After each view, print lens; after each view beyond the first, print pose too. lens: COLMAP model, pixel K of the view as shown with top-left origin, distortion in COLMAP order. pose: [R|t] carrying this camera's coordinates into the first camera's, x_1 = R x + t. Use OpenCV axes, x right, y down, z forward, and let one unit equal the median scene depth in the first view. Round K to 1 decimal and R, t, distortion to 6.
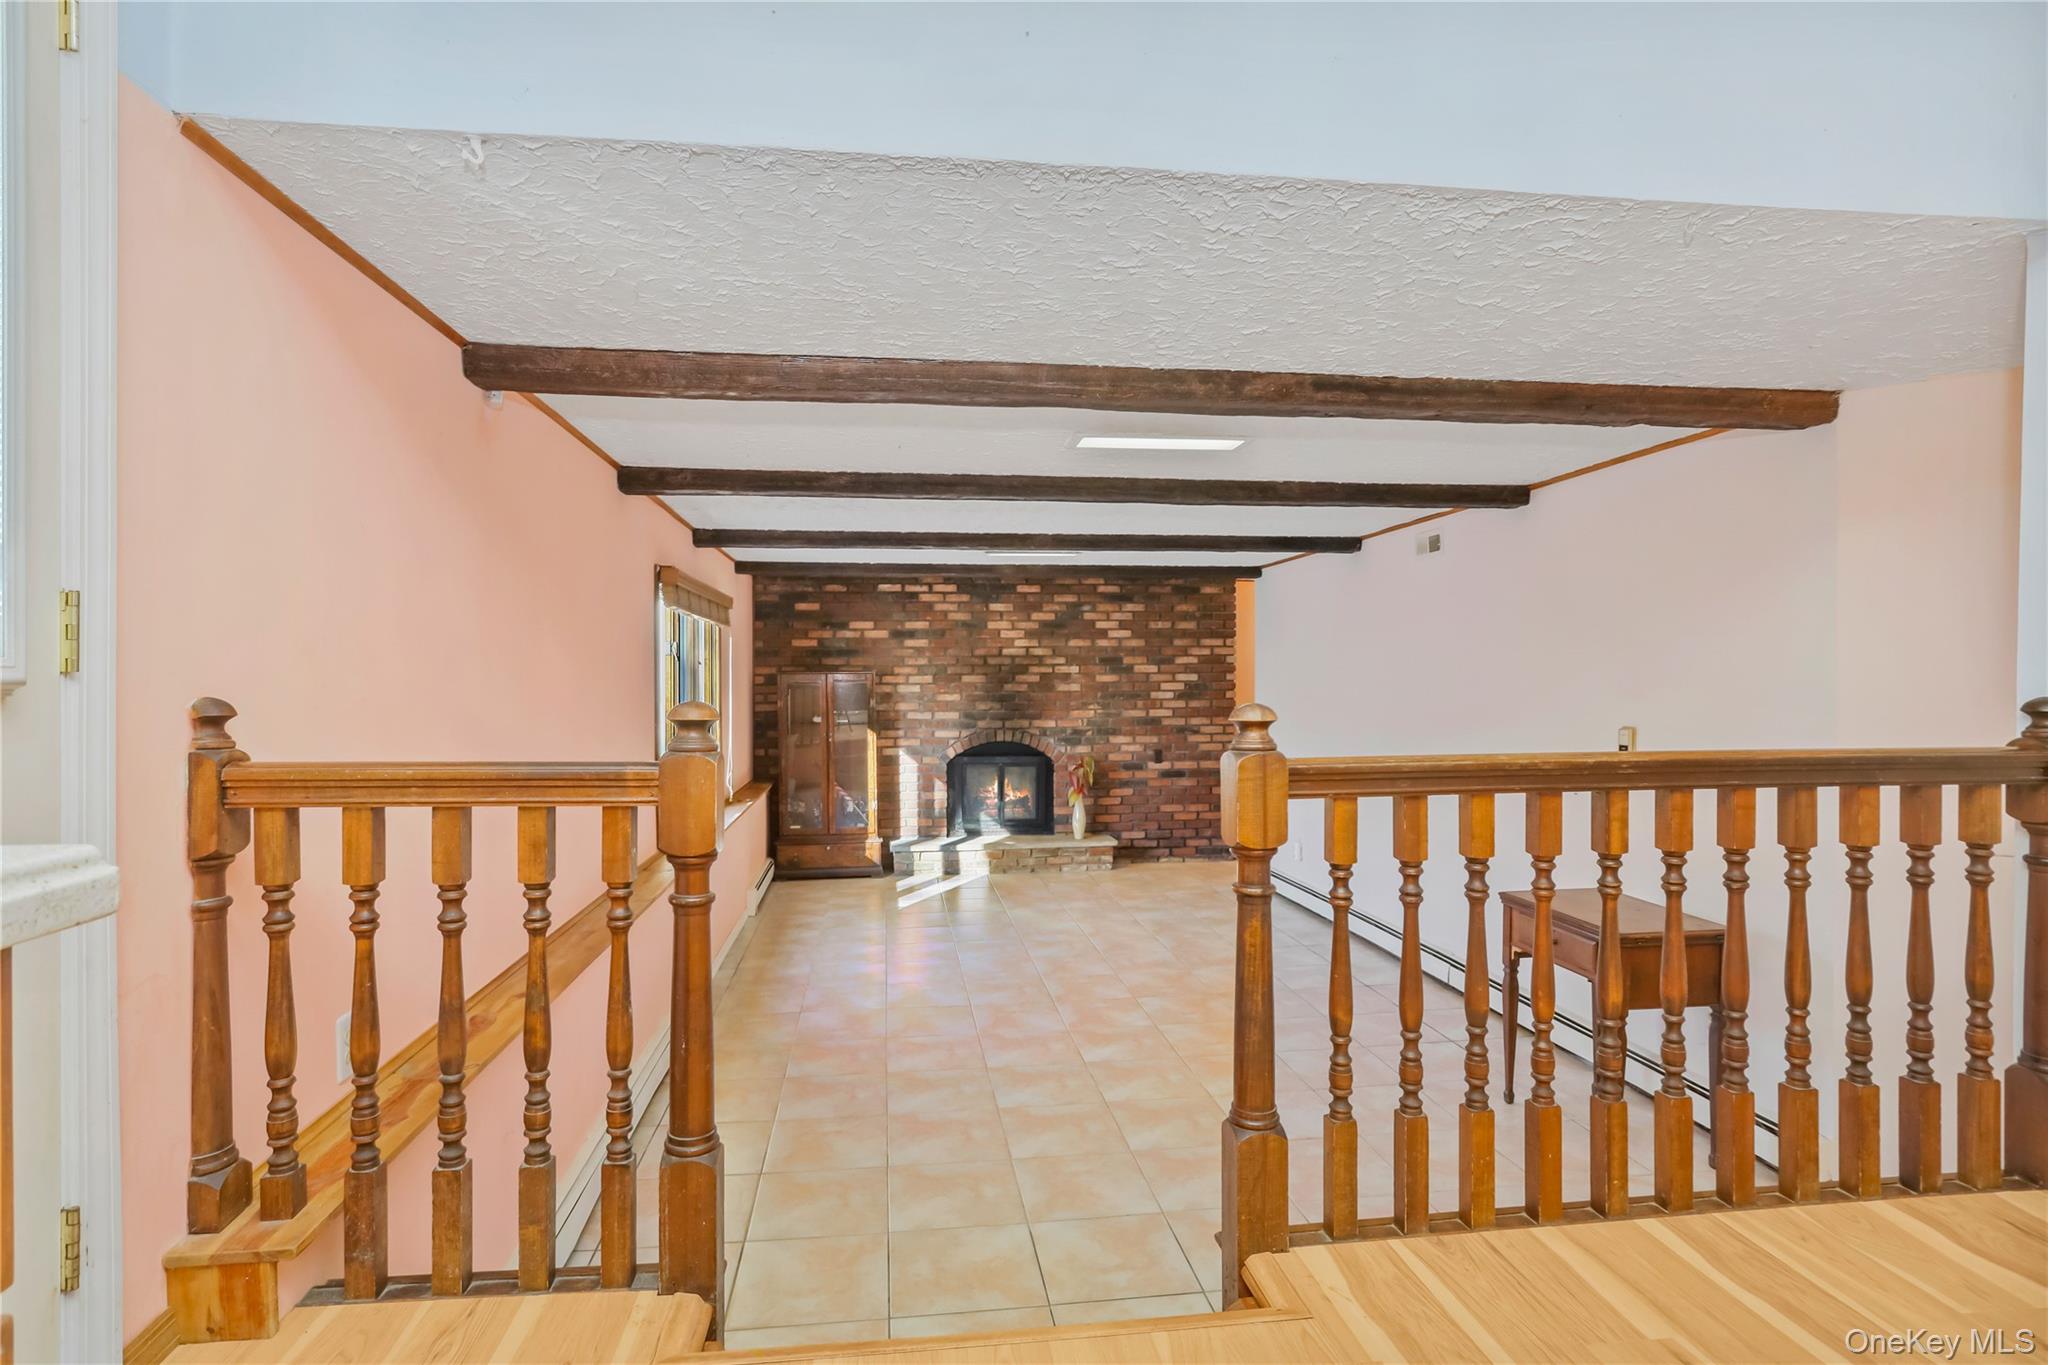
lens RADIAL K [[1055.5, 0, 1013.5], [0, 1055.5, 692.7], [0, 0, 1]] dist [-0.013541, 0.001804]
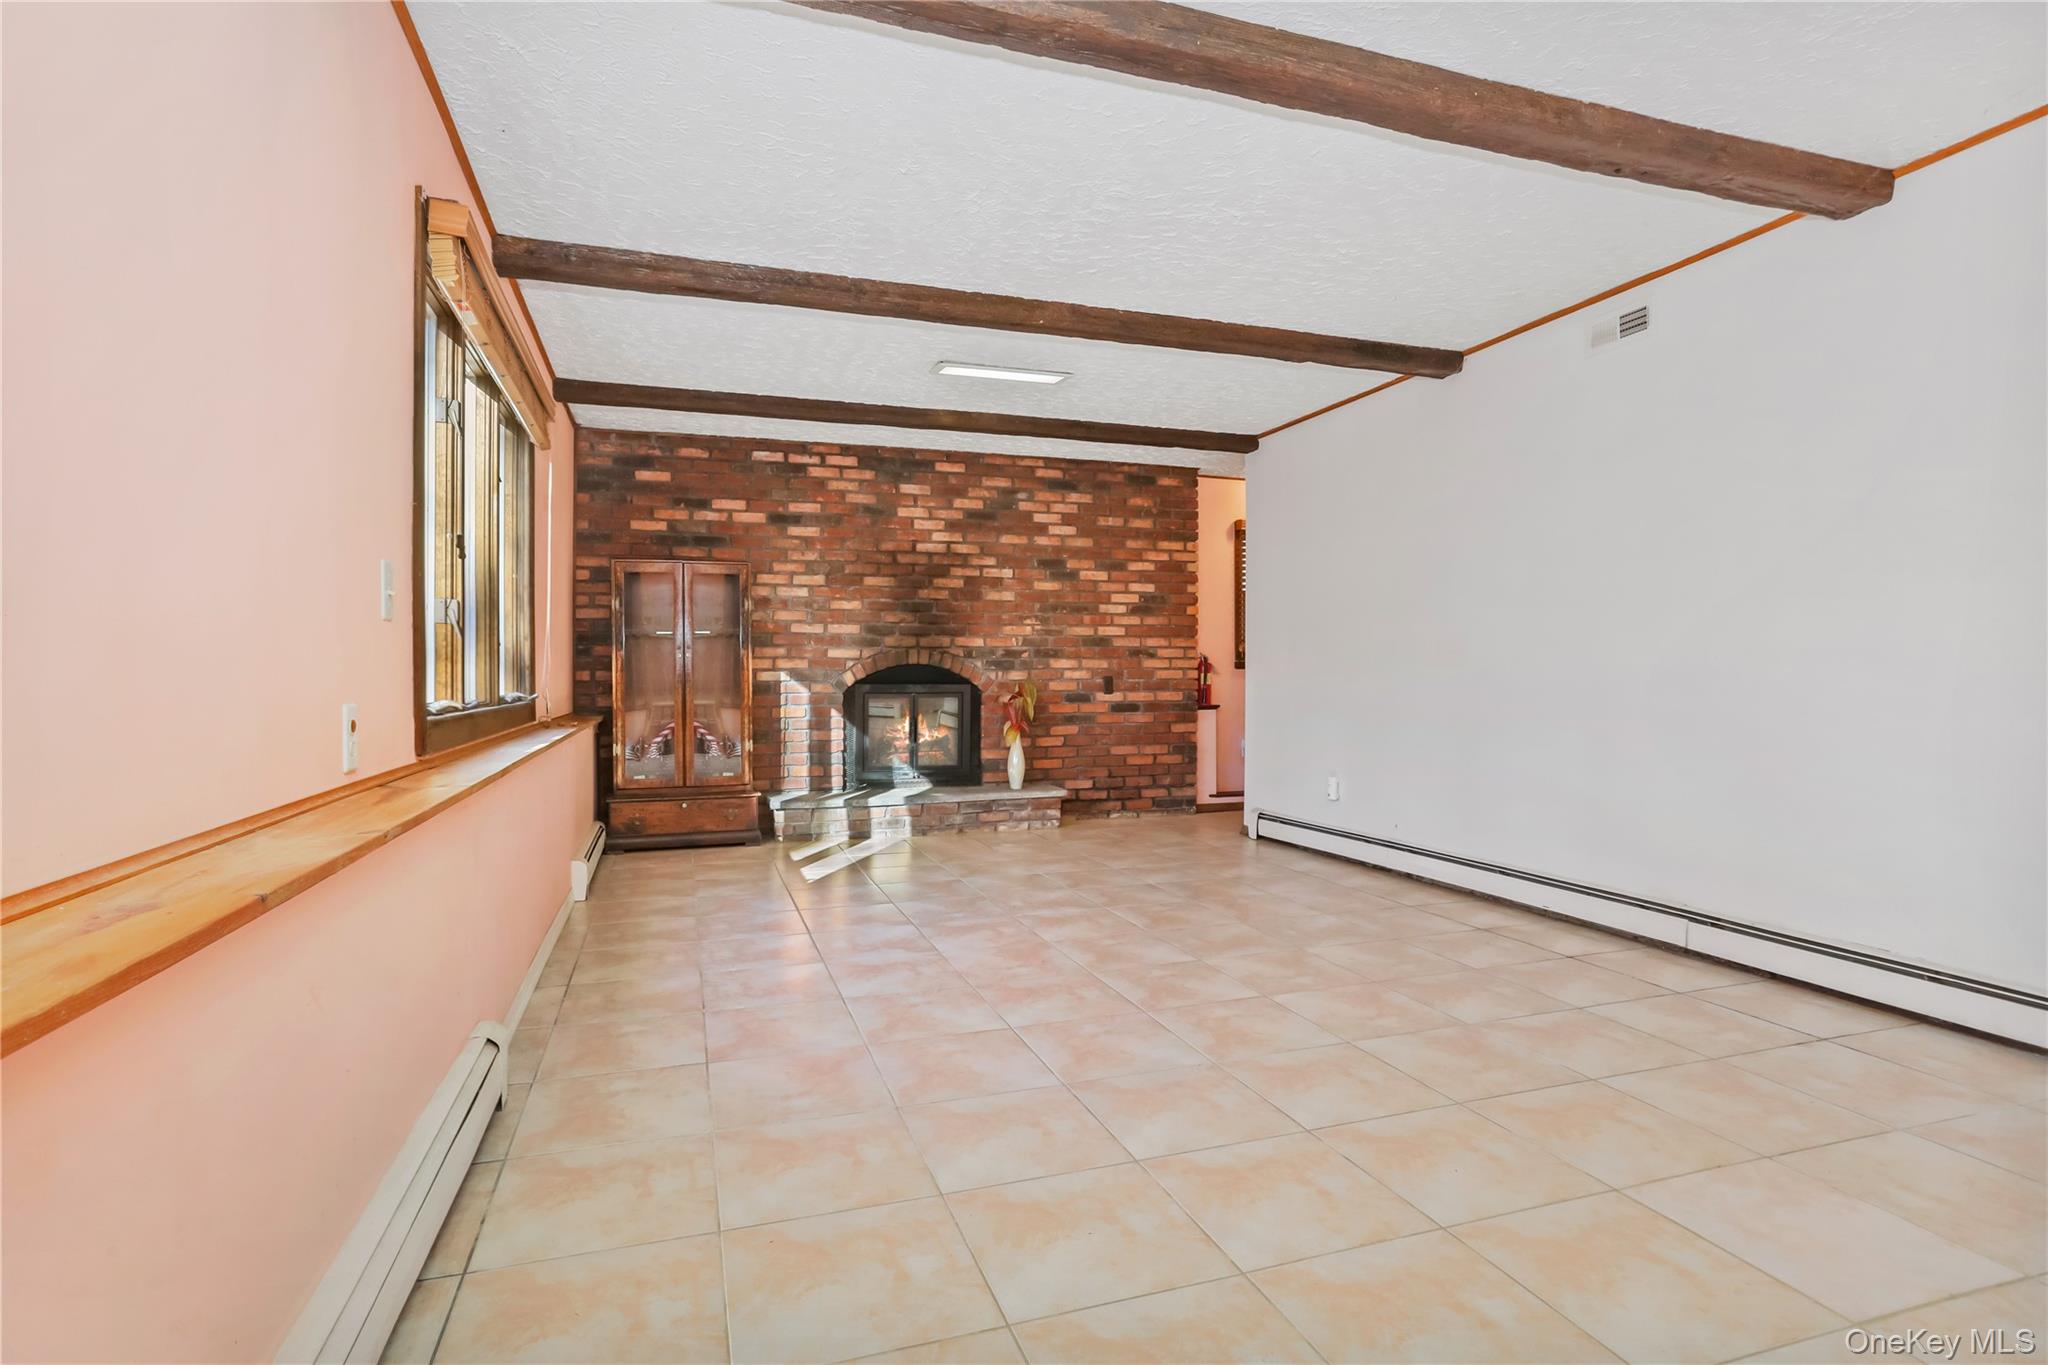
lens RADIAL K [[1010.4, 0, 1012.2], [0, 1010.4, 674.1], [0, 0, 1]] dist [-0.042114, 0.026773]
pose [[0.980298, 0.001883, 0.197513, -0.088097], [0.001575, 0.999848, -0.017349, 0.066882], [-0.197516, 0.017318, 0.980147, 0.271440]]
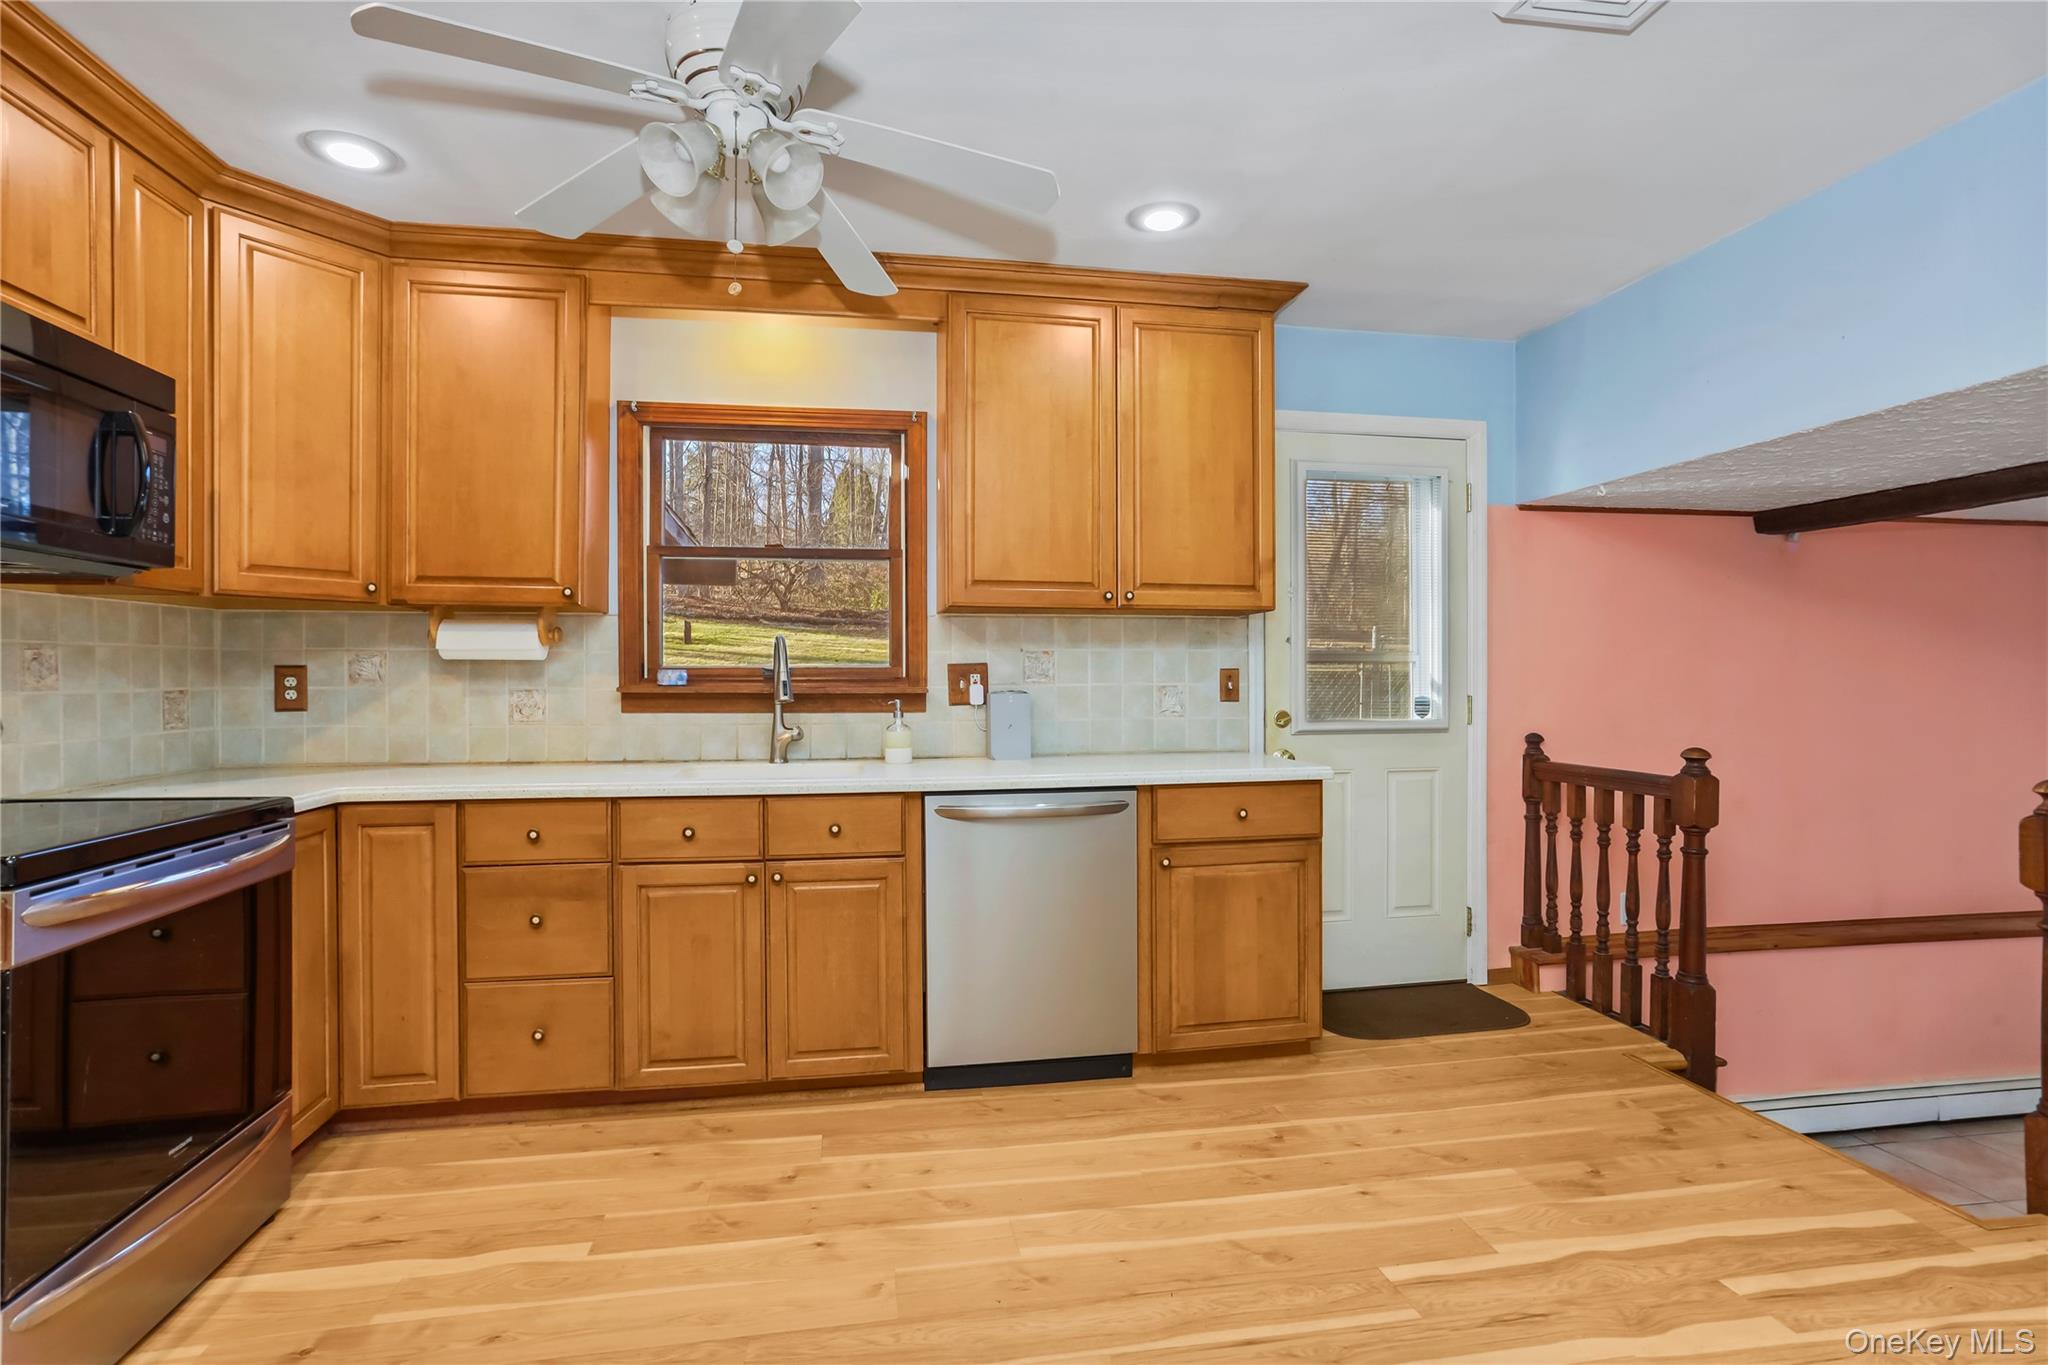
lens RADIAL K [[1010.4, 0, 1013.4], [0, 1010.4, 679.5], [0, 0, 1]] dist [-0.042114, 0.026773]
pose [[0.049922, 0.000663, -0.998753, 0.282223], [-0.011987, 0.999928, 0.000064, -0.019612], [0.998681, 0.011969, 0.049926, -0.064080]]
